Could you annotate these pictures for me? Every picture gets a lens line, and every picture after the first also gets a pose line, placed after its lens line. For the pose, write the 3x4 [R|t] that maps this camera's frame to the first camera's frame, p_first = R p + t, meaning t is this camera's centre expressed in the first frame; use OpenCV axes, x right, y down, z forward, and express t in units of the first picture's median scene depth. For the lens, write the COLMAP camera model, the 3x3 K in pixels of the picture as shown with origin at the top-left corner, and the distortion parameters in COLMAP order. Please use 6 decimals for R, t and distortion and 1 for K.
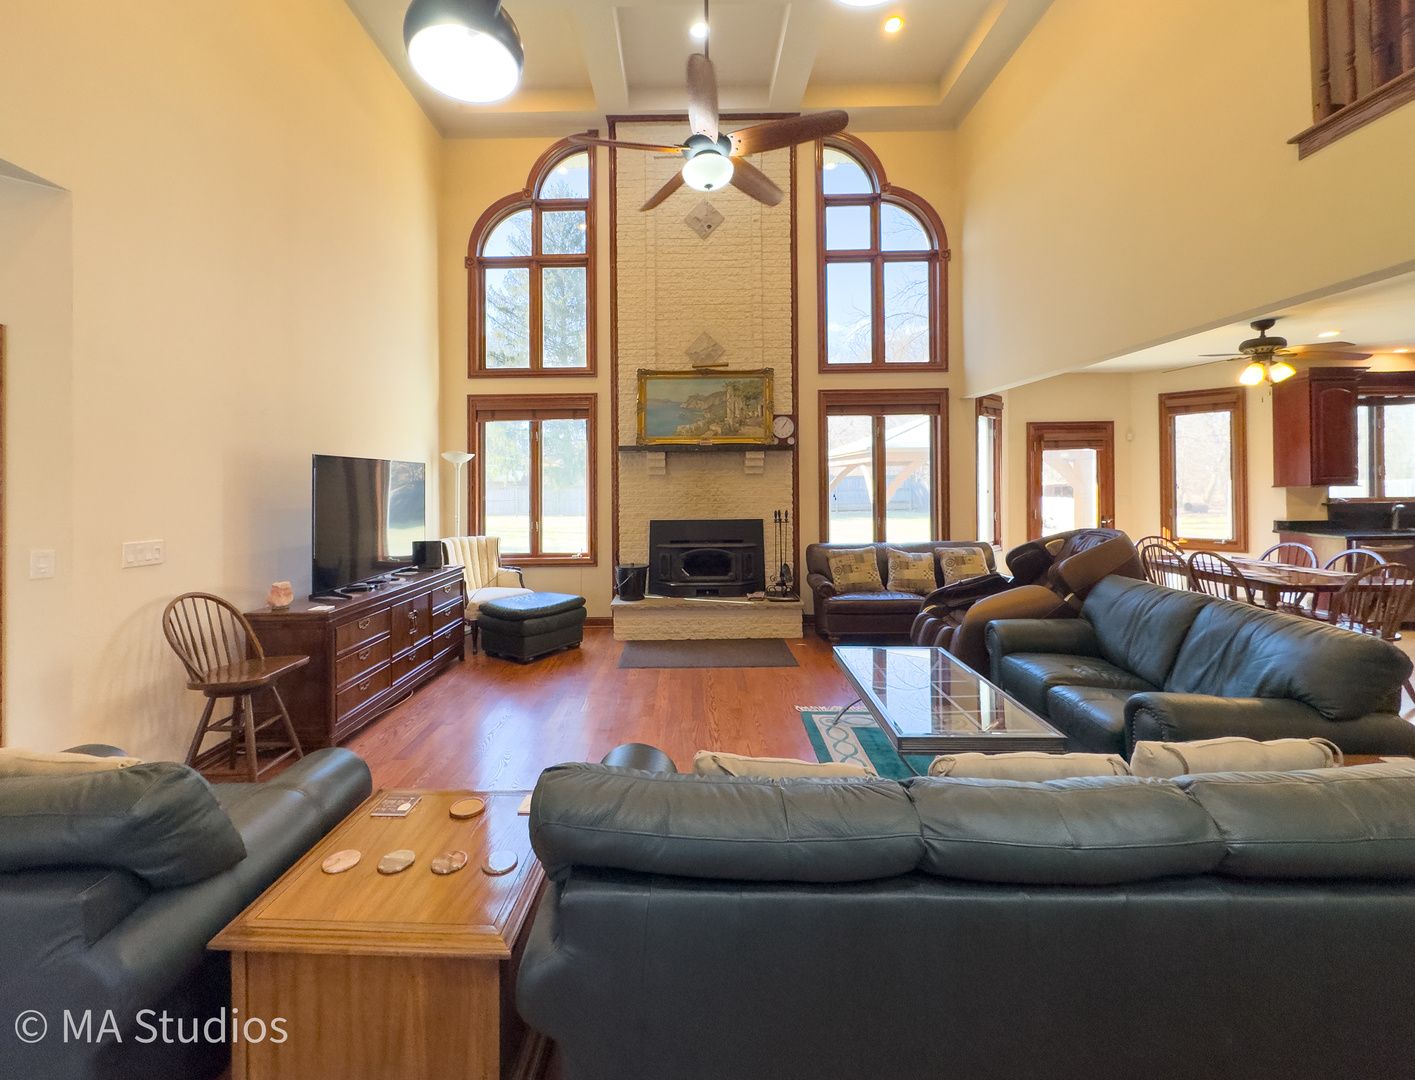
lens RADIAL K [[610.2, 0, 694.8], [0, 610.2, 486.4], [0, 0, 1]] dist [0.004026, 0.000433]
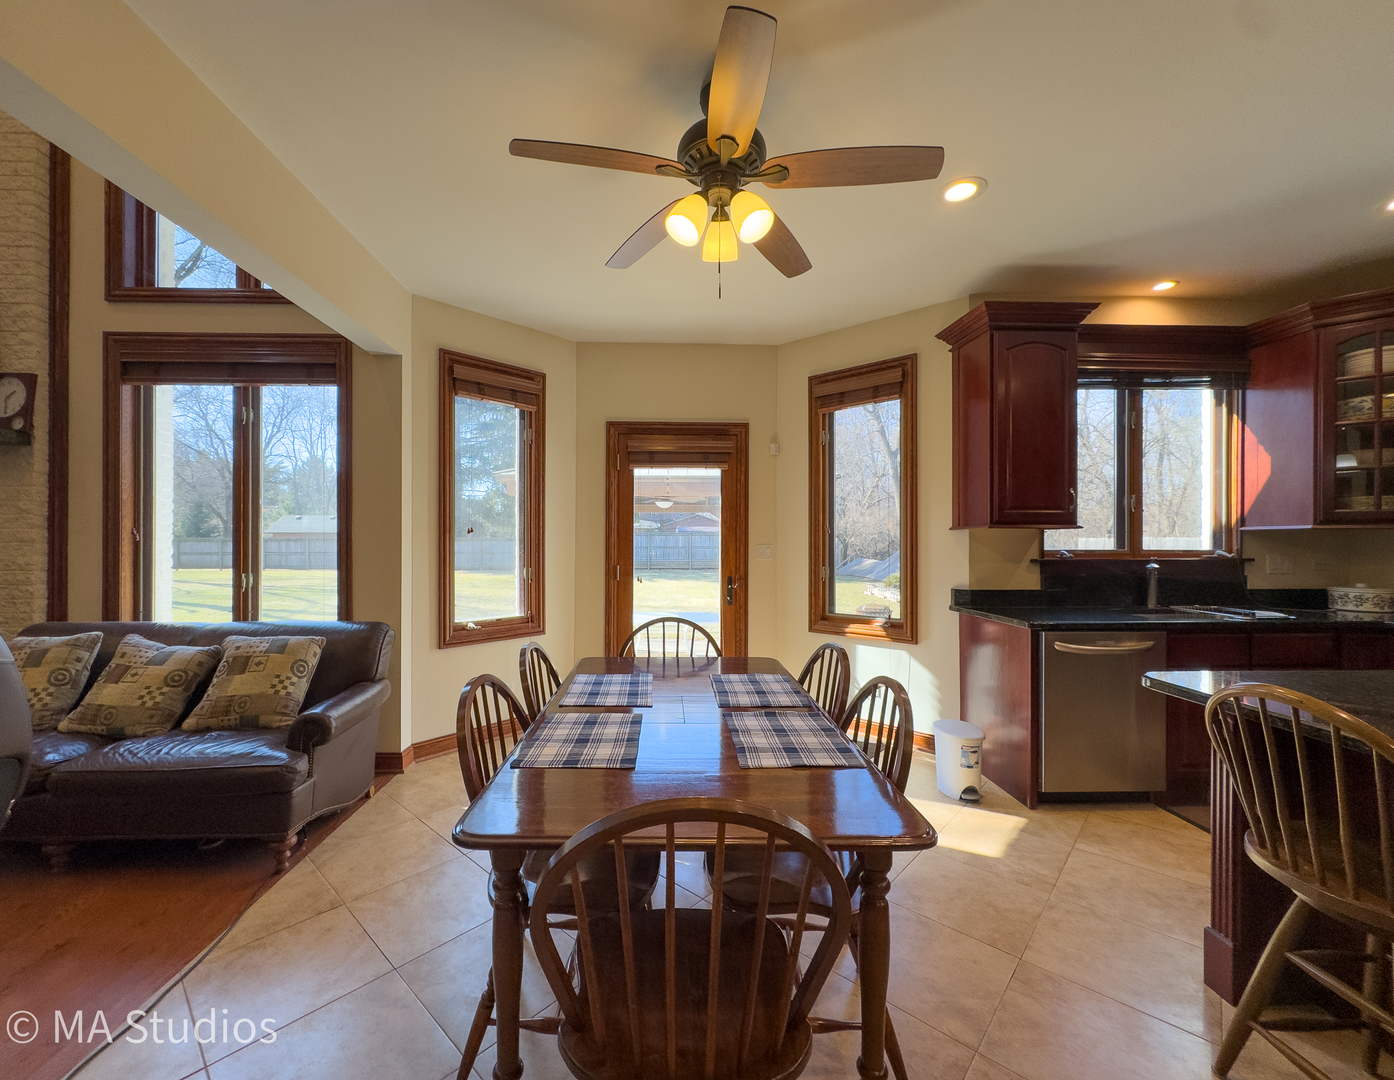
lens RADIAL K [[588.8, 0, 670.6], [0, 588.8, 545.6], [0, 0, 1]] dist [-0.000685, -0.000649]
pose [[0.999493, 0.015290, 0.027940, 0.667277], [-0.015345, 0.999881, 0.001735, 0.018884], [-0.027910, -0.002163, 0.999608, 0.462466]]
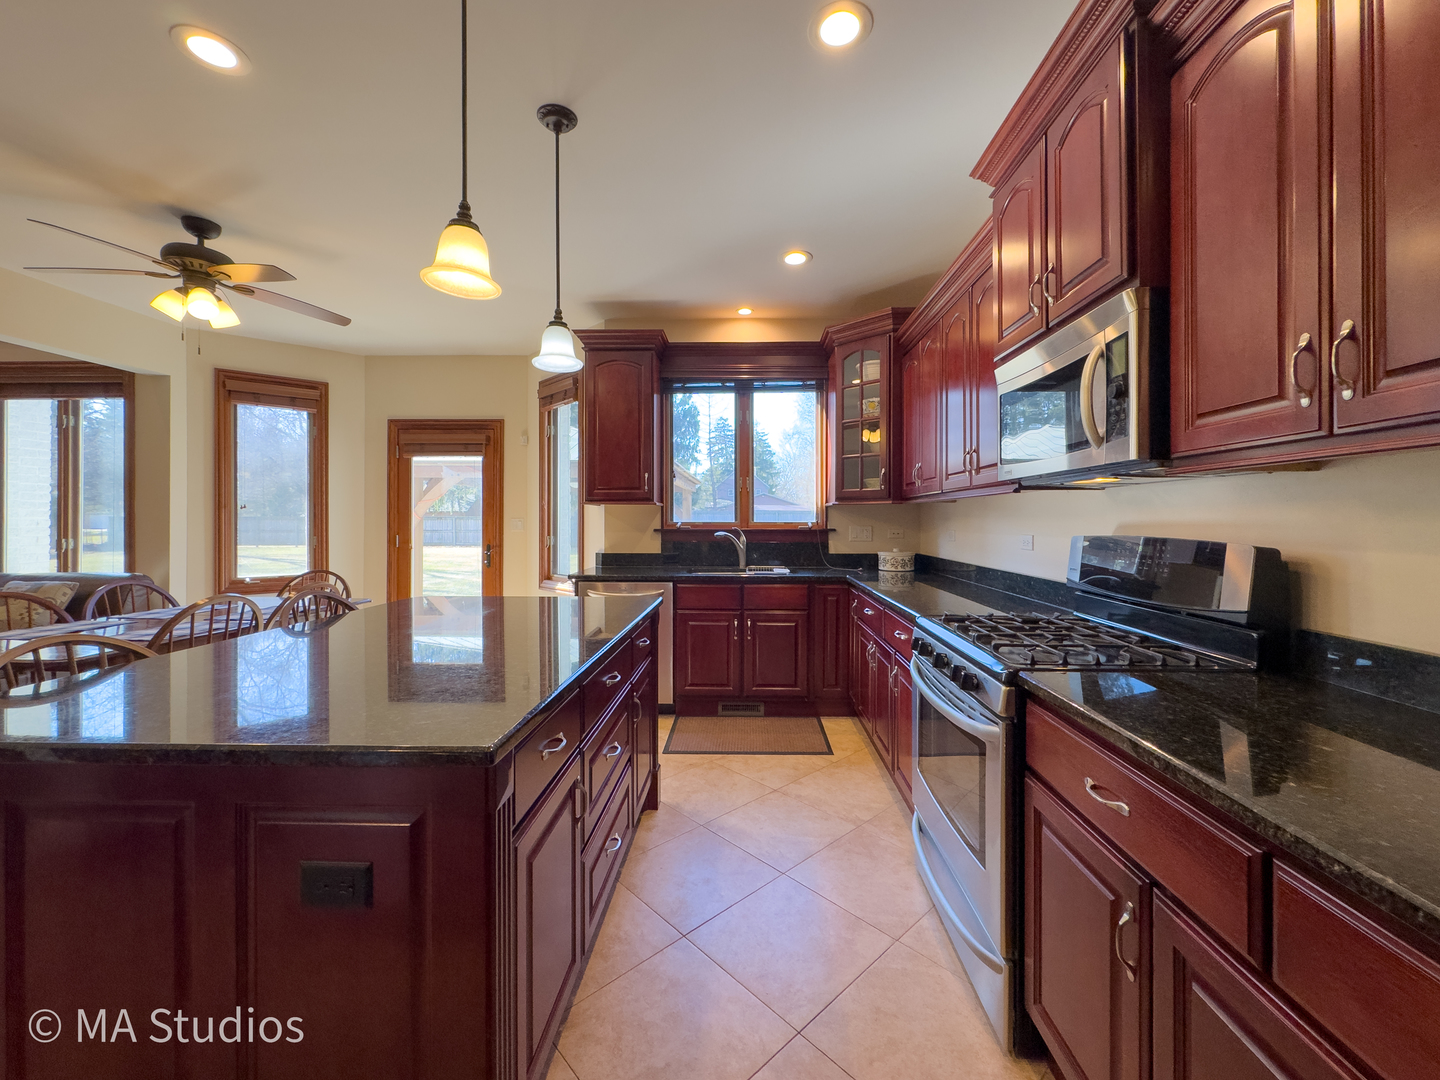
lens RADIAL K [[596.2, 0, 728.4], [0, 596.2, 525.6], [0, 0, 1]] dist [0.000417, -0.000551]
pose [[0.999266, 0.016369, -0.034639, 1.116692], [-0.016210, 0.999857, 0.004845, 0.018390], [0.034714, -0.004280, 0.999388, 0.310260]]
